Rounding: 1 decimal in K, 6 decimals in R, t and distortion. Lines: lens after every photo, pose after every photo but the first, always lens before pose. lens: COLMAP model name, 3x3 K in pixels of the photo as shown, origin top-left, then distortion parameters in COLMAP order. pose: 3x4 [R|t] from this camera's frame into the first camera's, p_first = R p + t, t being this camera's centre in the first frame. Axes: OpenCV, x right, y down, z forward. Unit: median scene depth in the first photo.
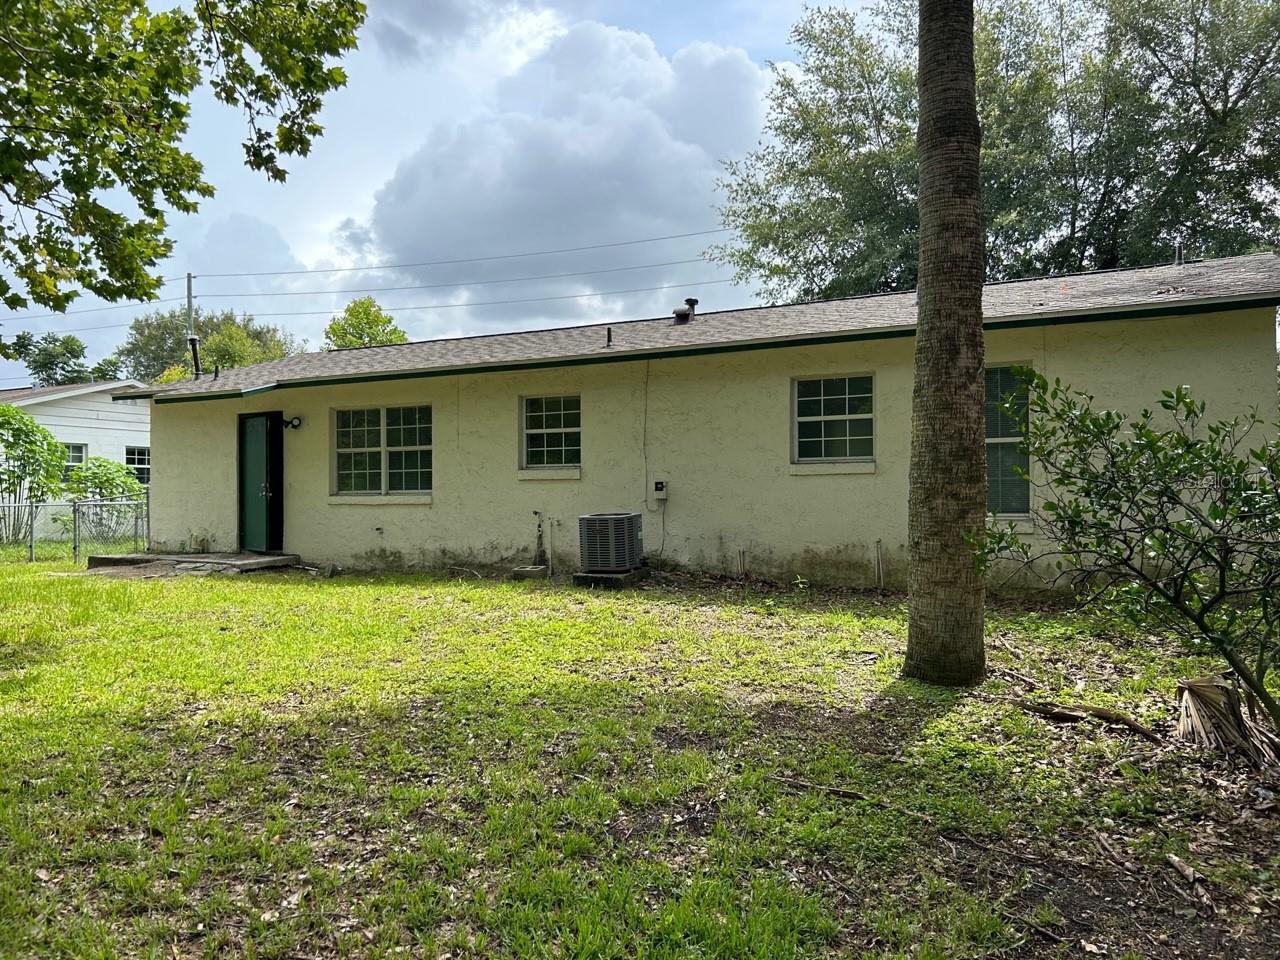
lens RADIAL K [[950.2, 0, 640.0], [0, 950.2, 480.0], [0, 0, 1]] dist [0.062353, -0.000856]
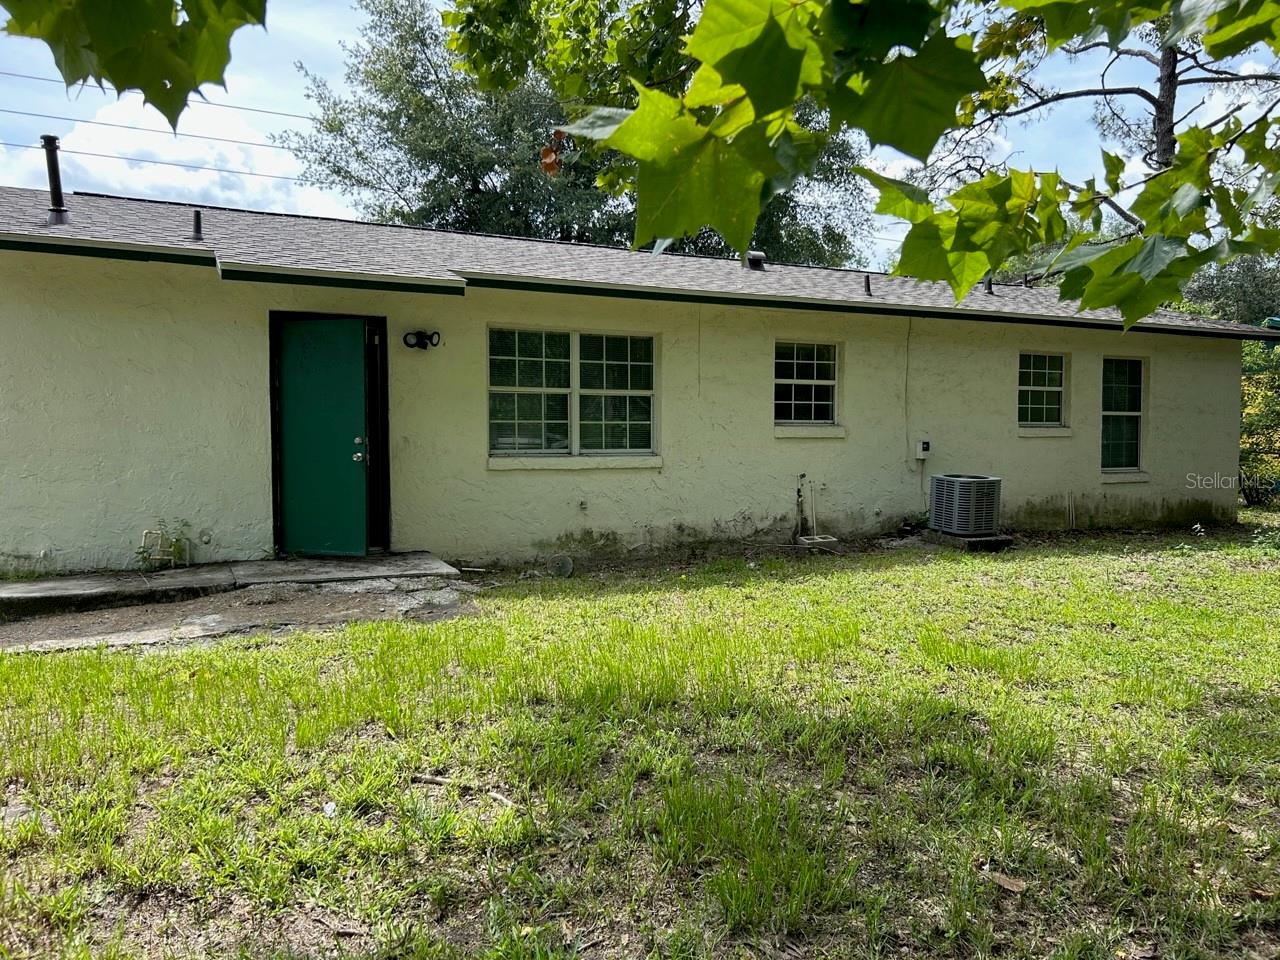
lens RADIAL K [[950.2, 0, 640.0], [0, 950.2, 480.0], [0, 0, 1]] dist [0.062353, -0.000856]
pose [[0.600527, -0.022729, 0.799281, -0.839920], [-0.010439, 0.999288, 0.036259, 0.007886], [-0.799536, -0.030118, 0.599862, 0.554353]]
